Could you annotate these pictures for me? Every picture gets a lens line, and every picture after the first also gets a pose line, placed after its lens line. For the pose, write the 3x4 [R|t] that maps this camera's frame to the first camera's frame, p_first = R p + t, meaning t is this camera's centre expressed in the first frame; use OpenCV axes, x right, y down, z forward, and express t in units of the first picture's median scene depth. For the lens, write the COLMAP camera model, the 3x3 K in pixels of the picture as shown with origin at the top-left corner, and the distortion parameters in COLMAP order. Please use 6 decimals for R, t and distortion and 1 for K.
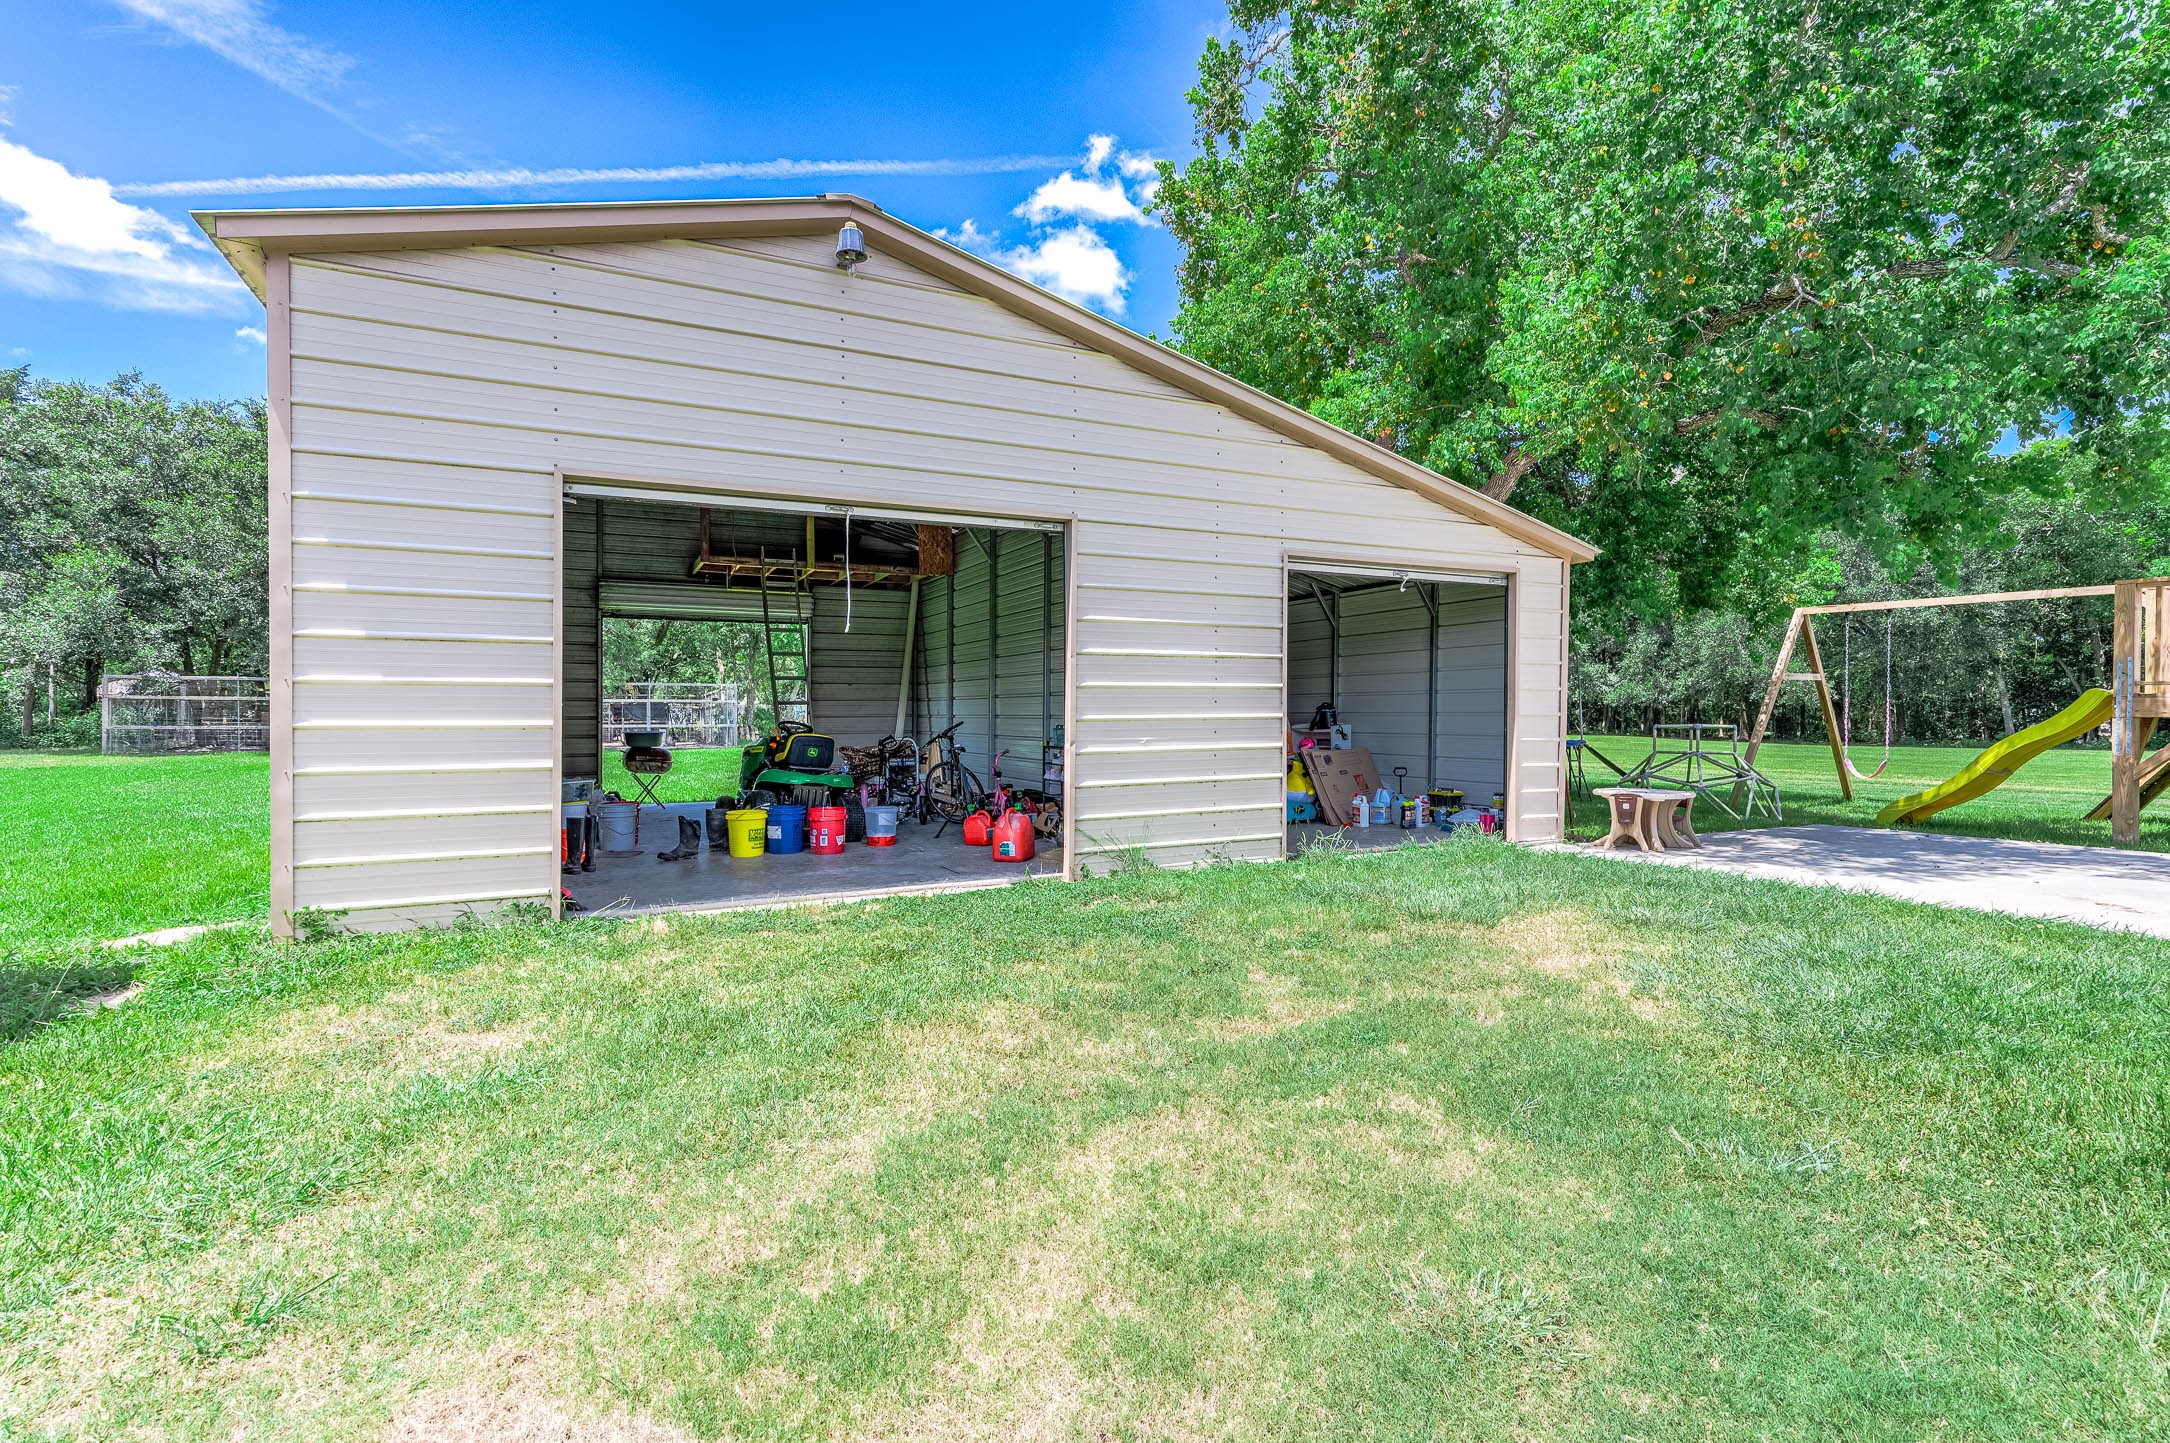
lens RADIAL K [[1000.0, 0, 1091.9], [0, 1000.0, 731.9], [0, 0, 1]] dist [0.015211, 0.000325]
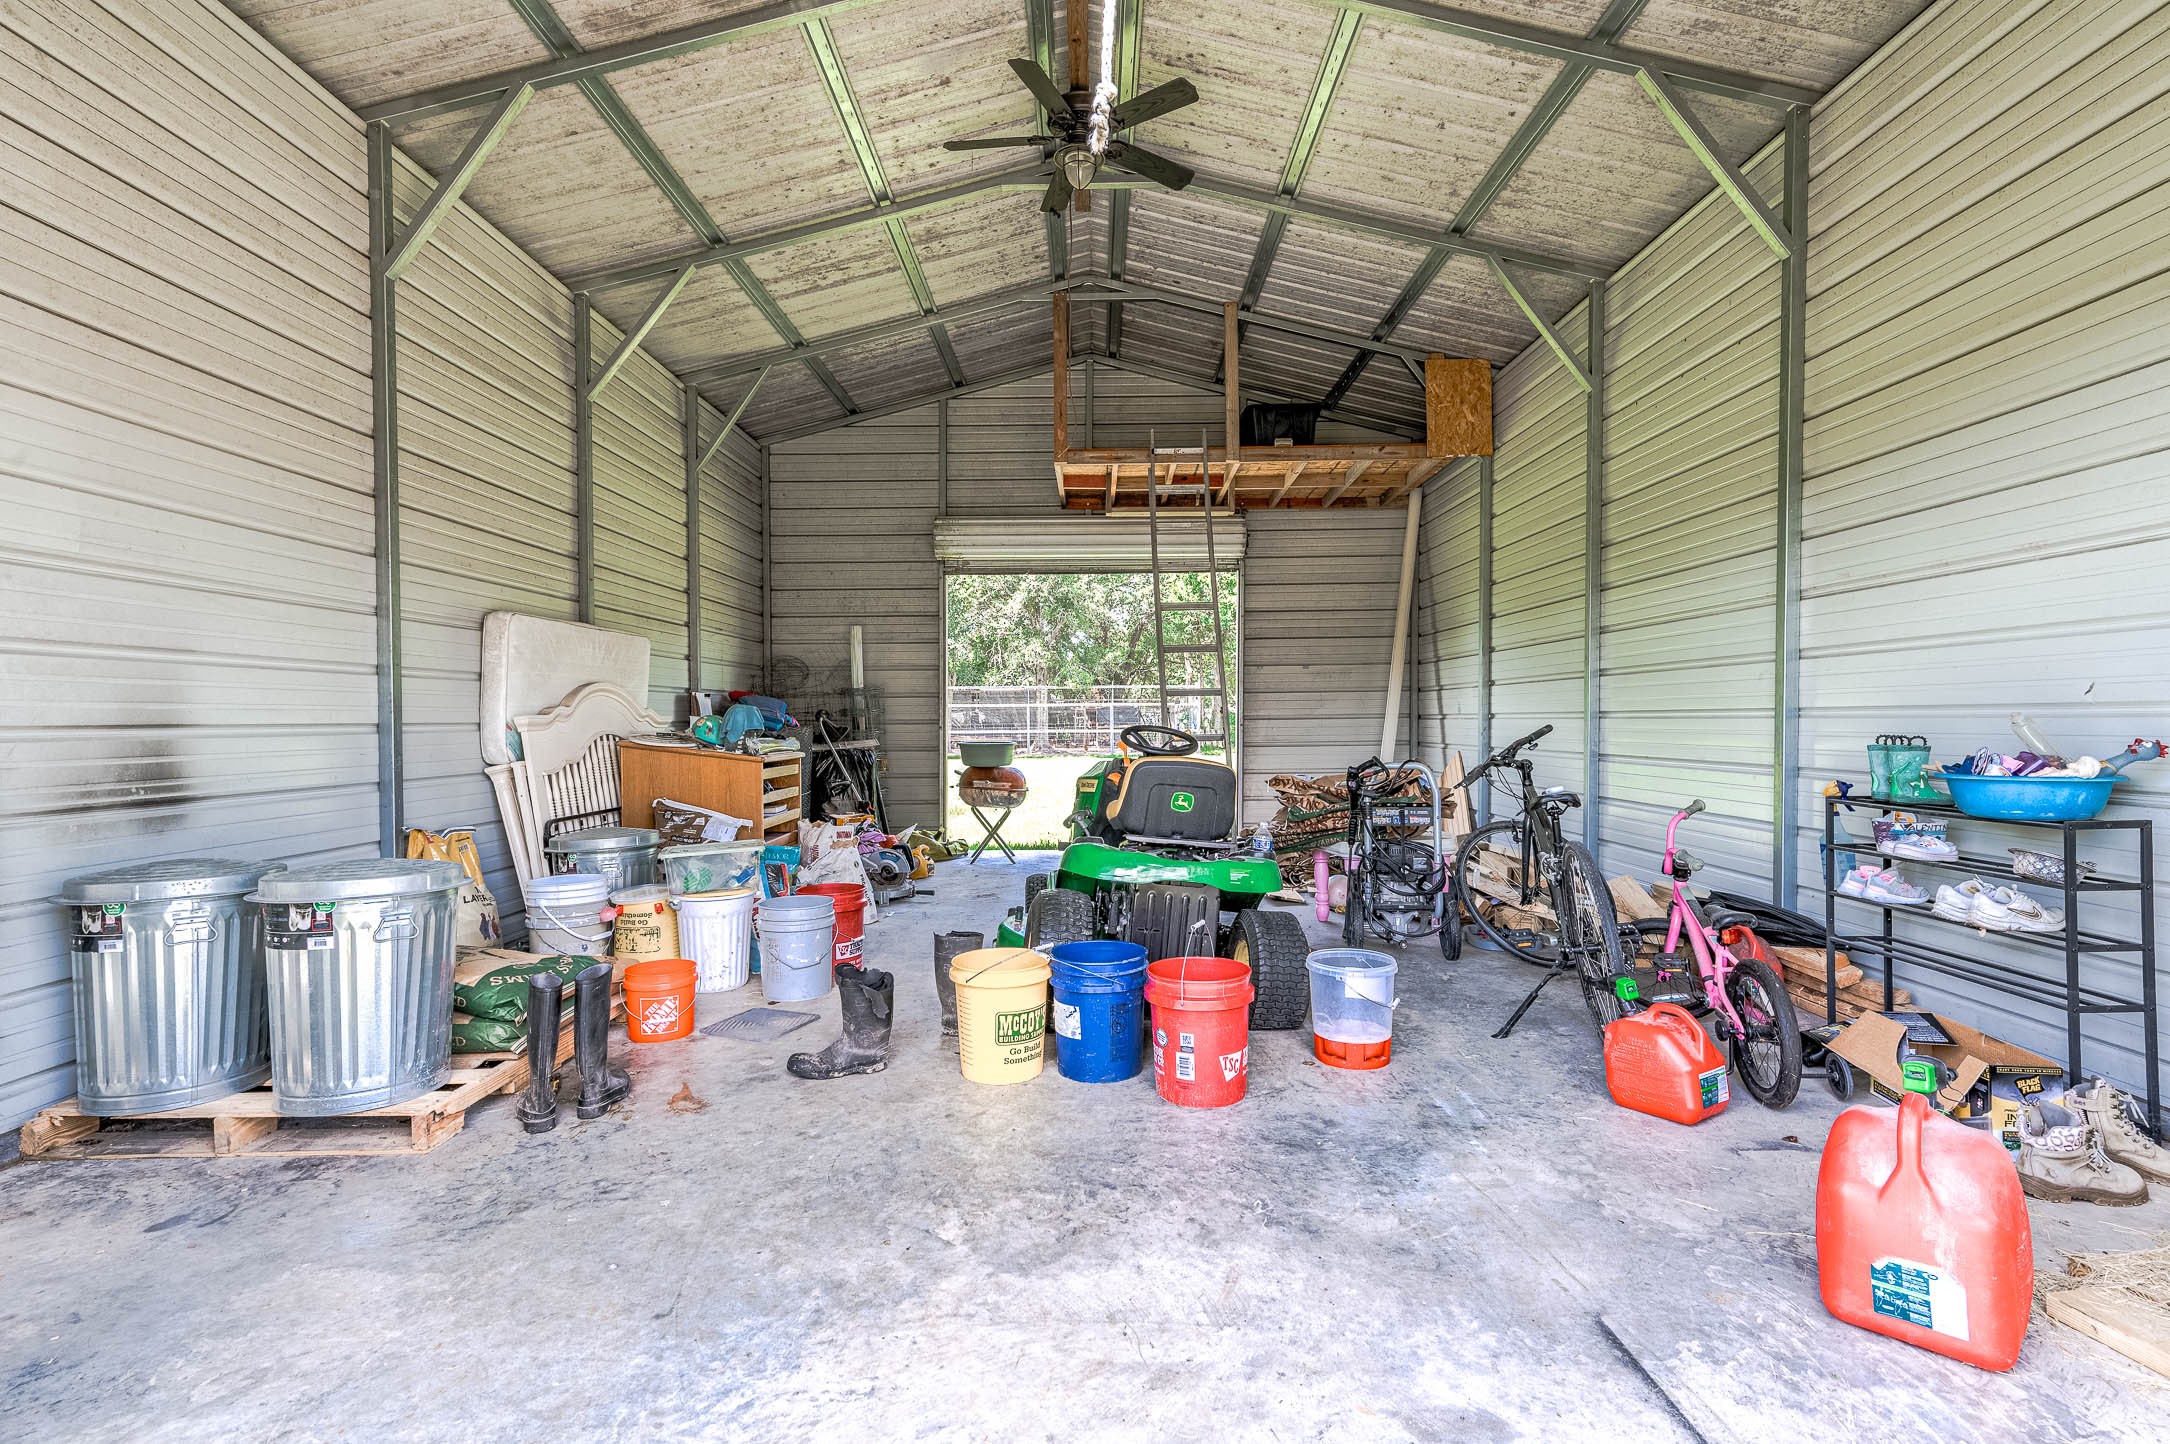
lens RADIAL K [[1000.0, 0, 1091.8], [0, 1000.0, 727.5], [0, 0, 1]] dist [0.015211, 0.000325]
pose [[0.891296, -0.000688, -0.453421, -0.092157], [-0.003178, 0.999965, -0.007764, -0.005175], [0.453410, 0.008361, 0.891263, 0.451612]]
